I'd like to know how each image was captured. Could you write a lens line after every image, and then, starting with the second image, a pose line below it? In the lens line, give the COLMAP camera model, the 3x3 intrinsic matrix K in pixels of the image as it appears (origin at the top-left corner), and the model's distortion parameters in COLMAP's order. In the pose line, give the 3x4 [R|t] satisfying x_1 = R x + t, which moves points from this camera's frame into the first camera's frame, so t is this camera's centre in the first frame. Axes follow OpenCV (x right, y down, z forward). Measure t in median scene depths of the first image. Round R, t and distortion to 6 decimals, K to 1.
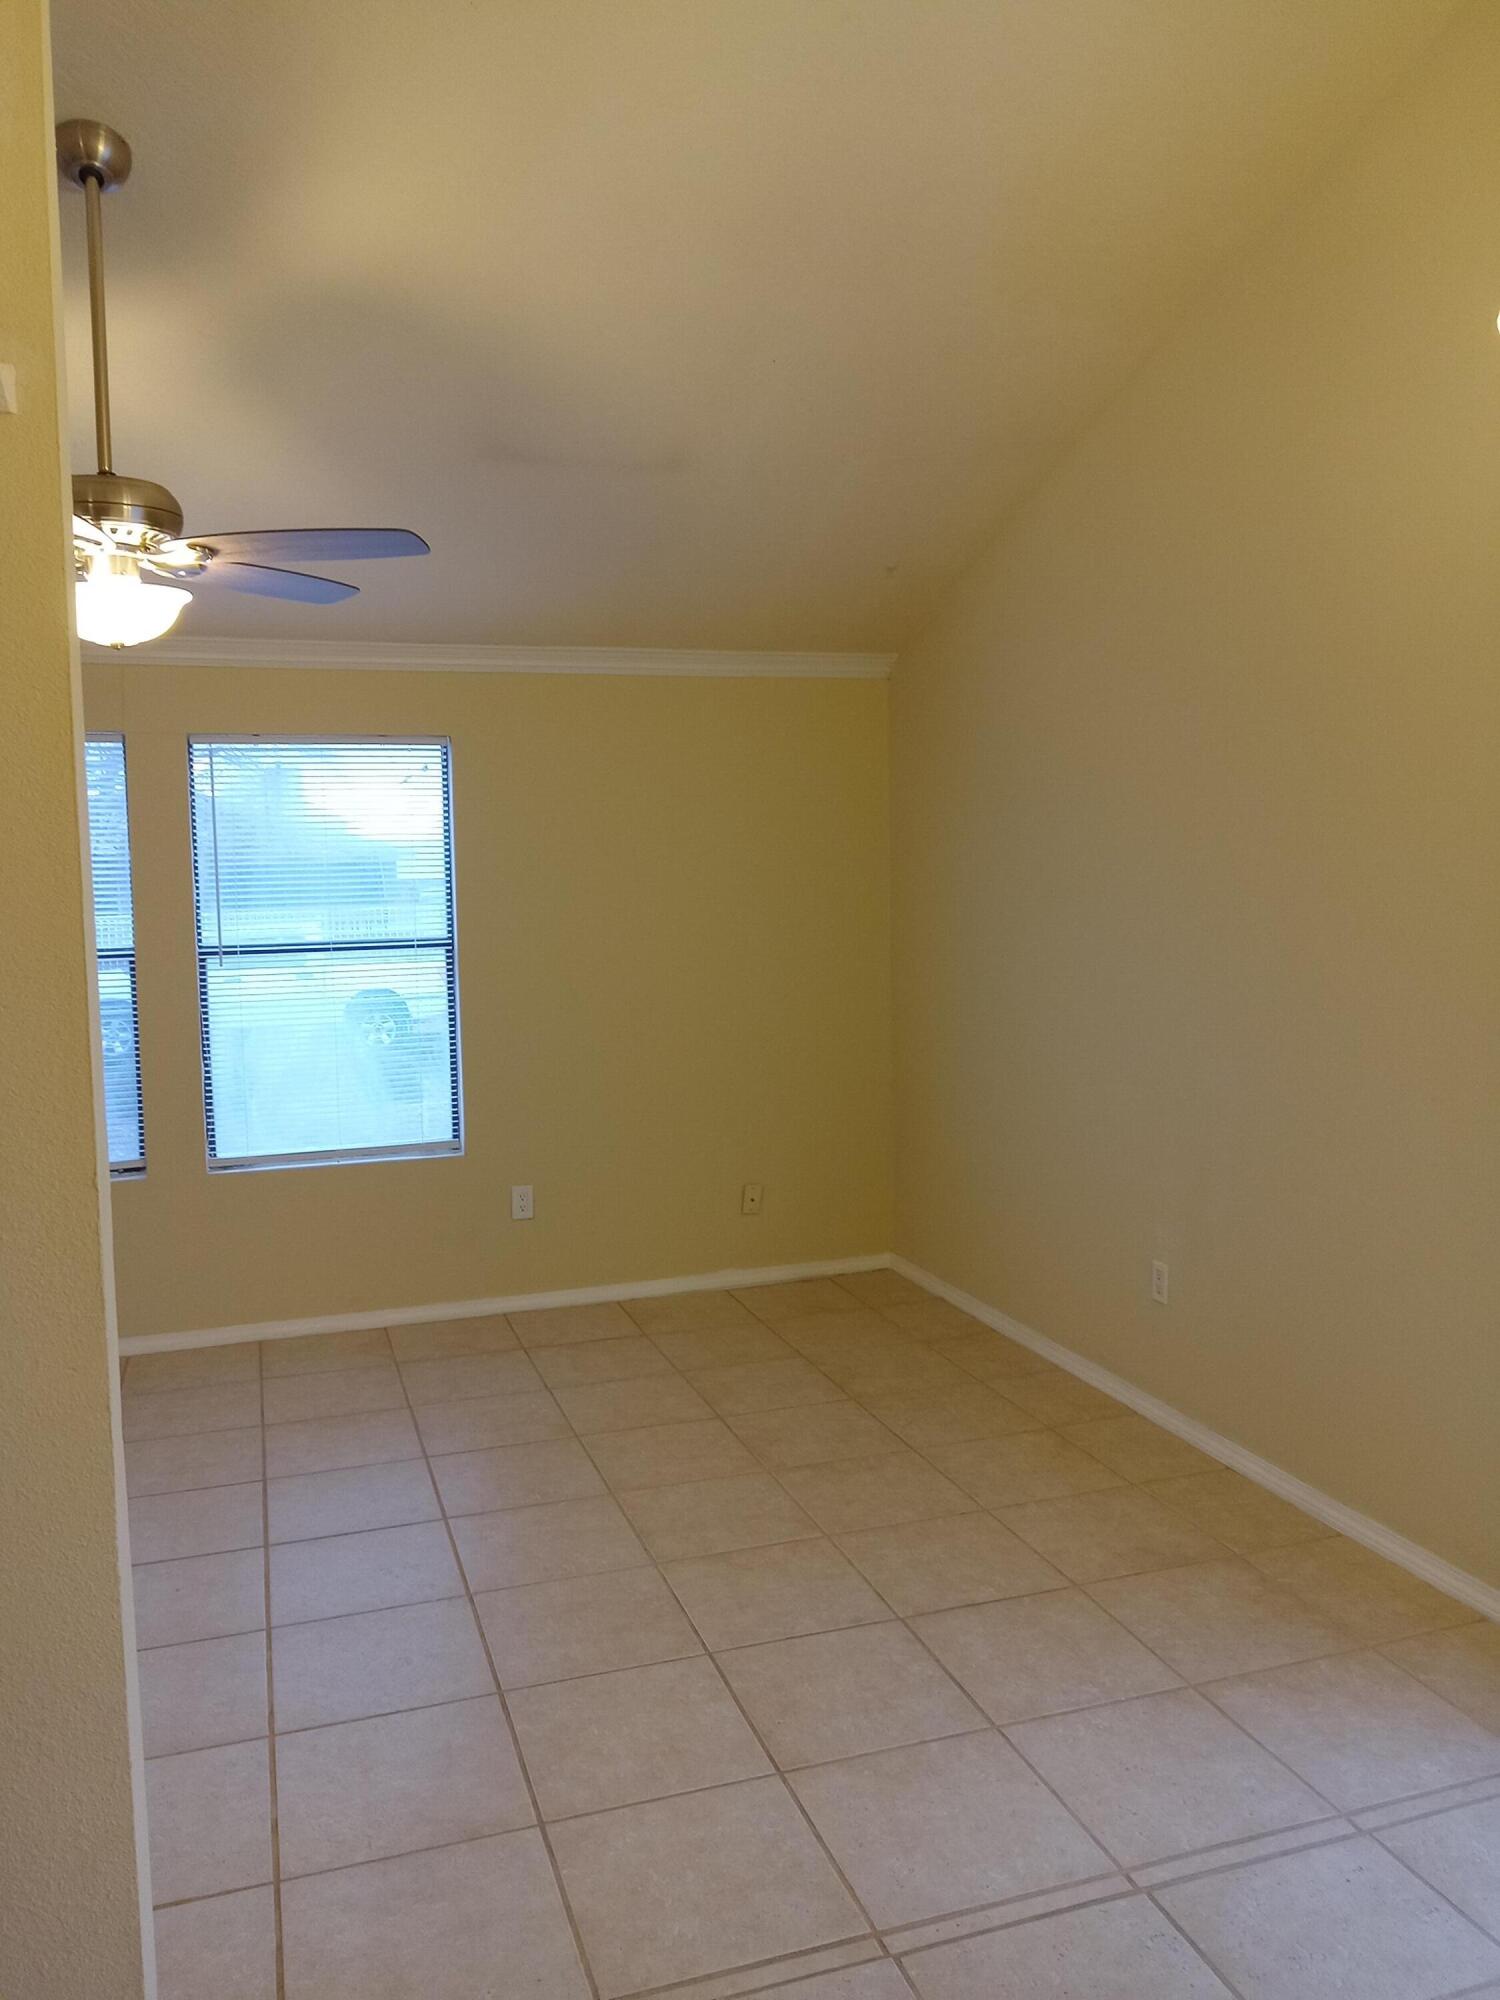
lens RADIAL K [[1505.6, 0, 748.2], [0, 1505.6, 994.5], [0, 0, 1]] dist [-0.010221, -0.005992]
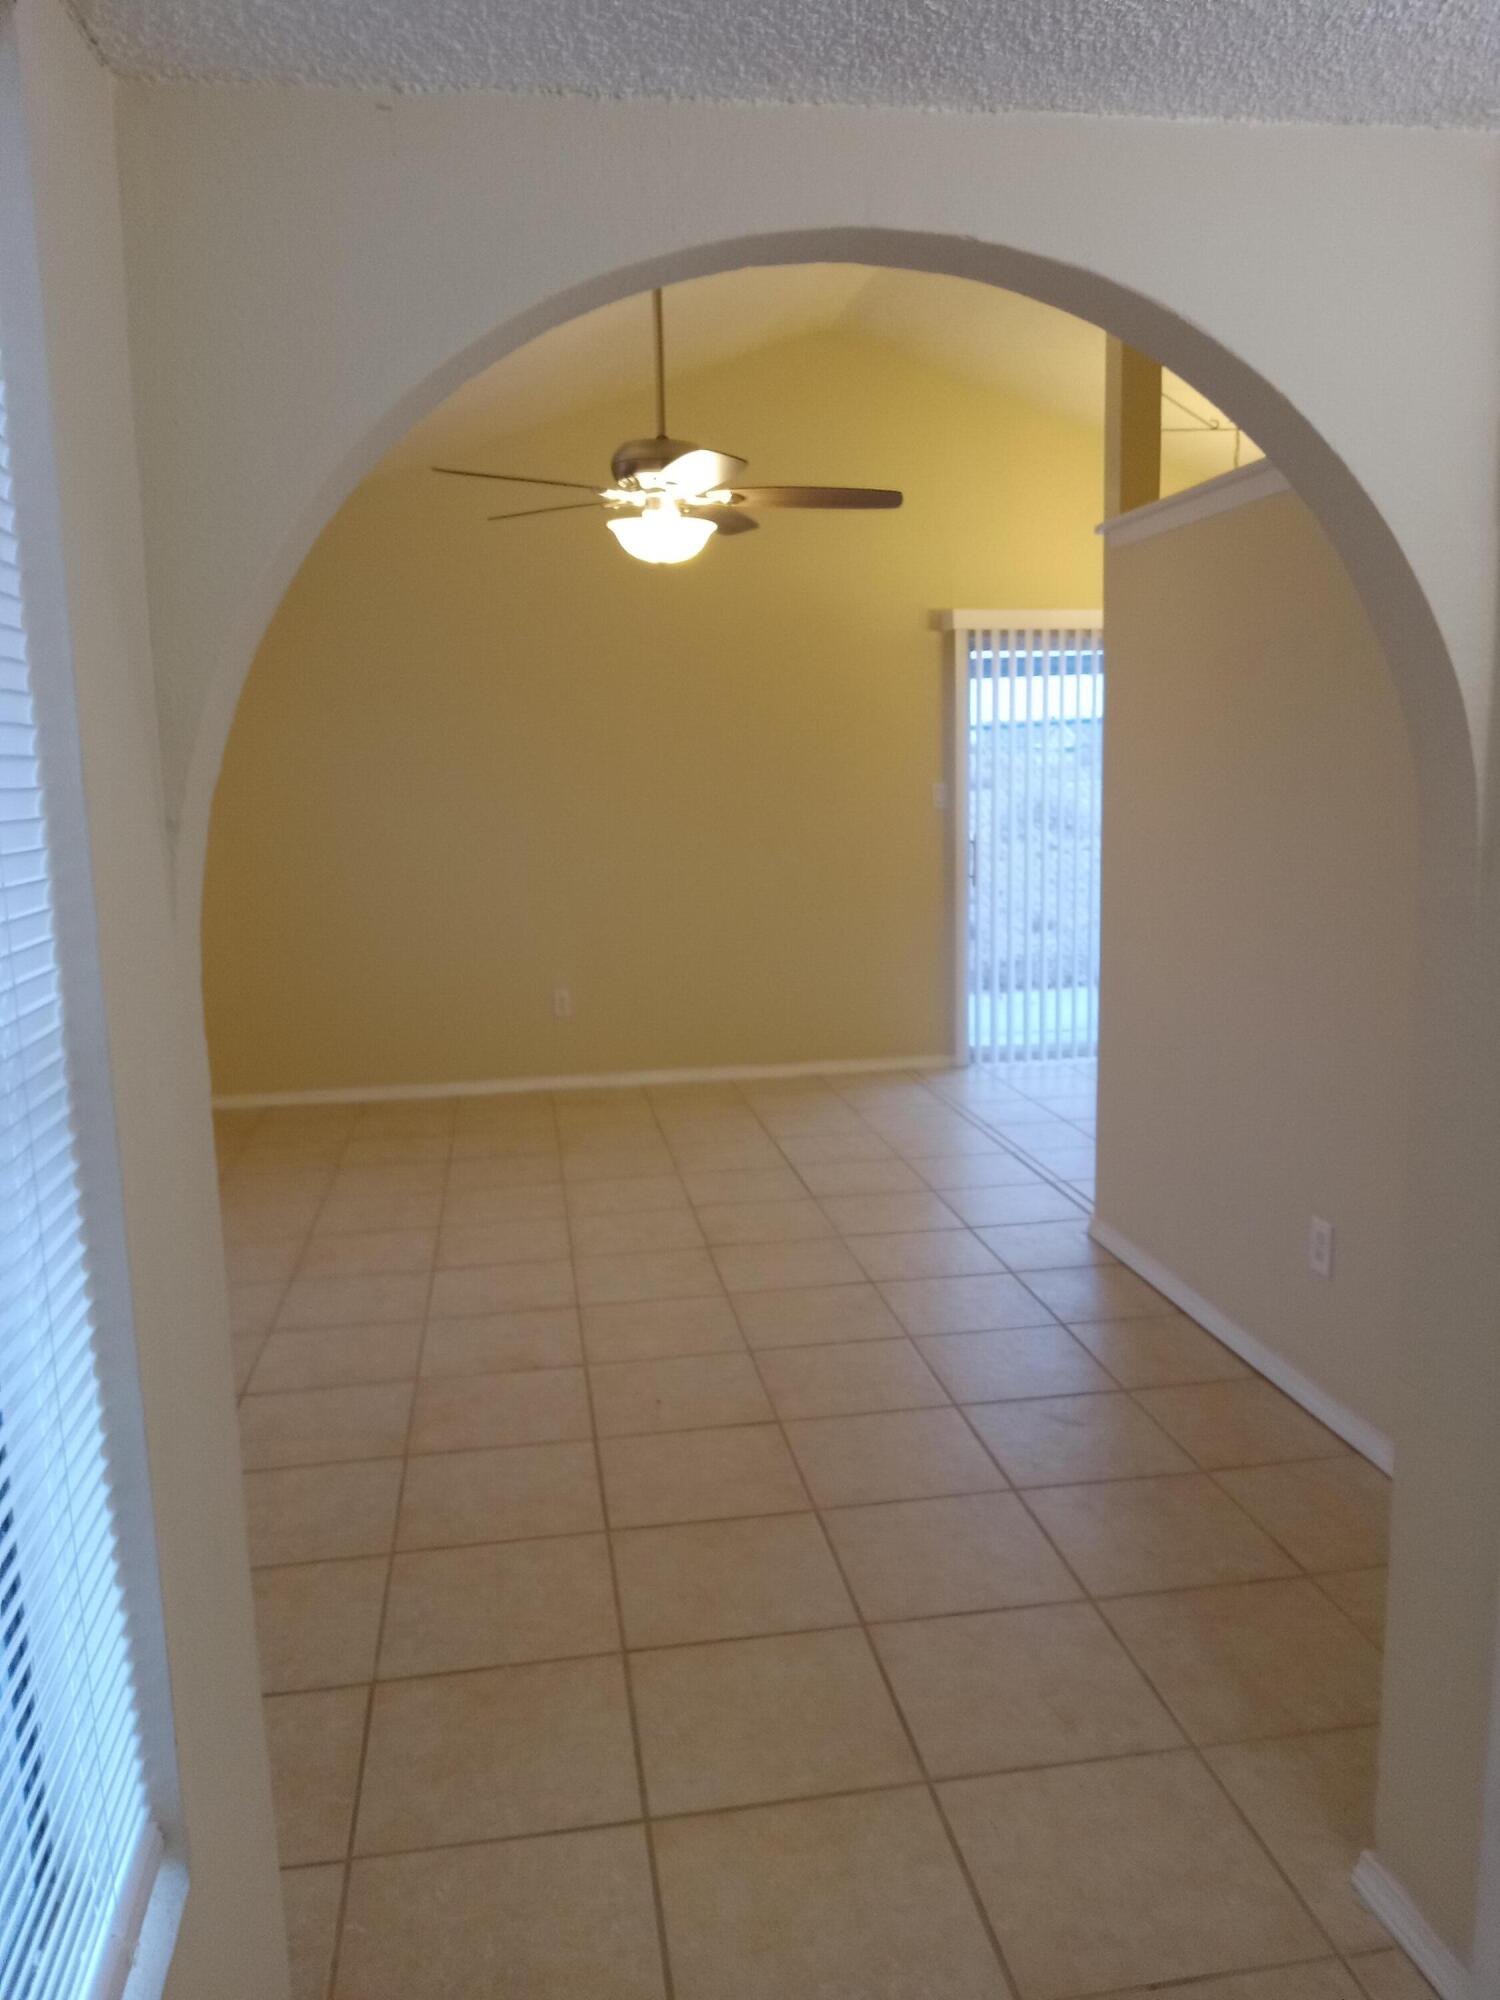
lens RADIAL K [[1505.6, 0, 748.2], [0, 1505.6, 994.5], [0, 0, 1]] dist [-0.010221, -0.005992]
pose [[0.168712, -0.146763, 0.974678, -1.114408], [0.106569, 0.985772, 0.129987, -0.009328], [-0.979887, 0.081940, 0.181952, 0.431804]]
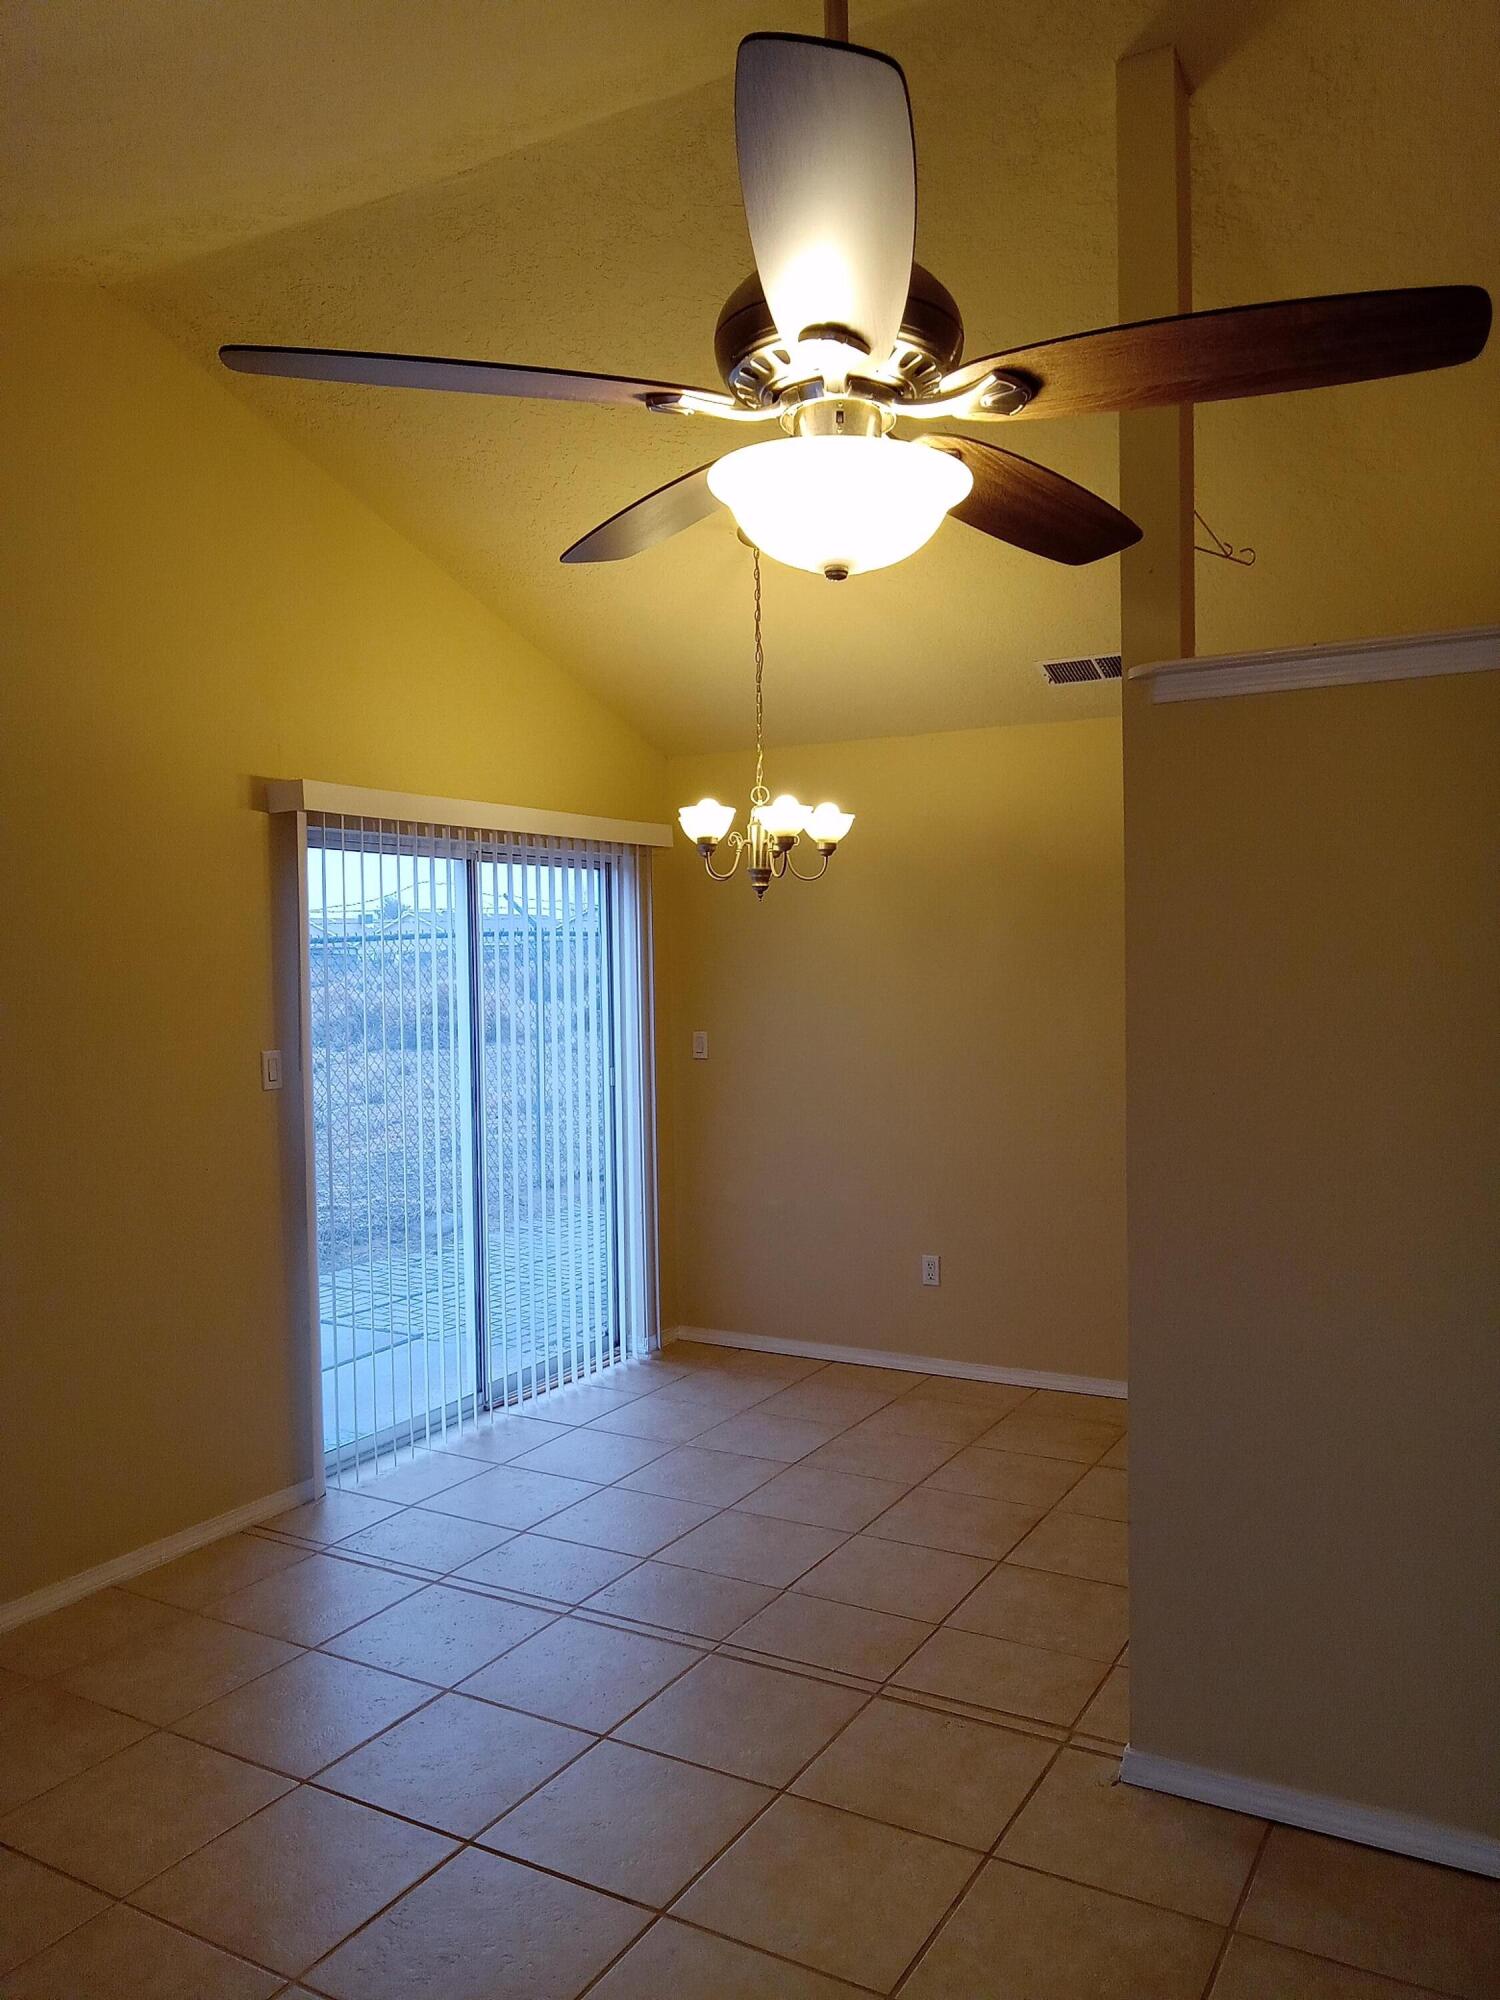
lens RADIAL K [[1480.5, 0, 749.2], [0, 1480.5, 996.5], [0, 0, 1]] dist [-0.002878, -0.001086]
pose [[-0.661192, 0.004597, 0.750202, -0.501053], [0.091300, 0.993042, 0.074382, -0.073537], [-0.744640, 0.117674, -0.657011, 0.865986]]
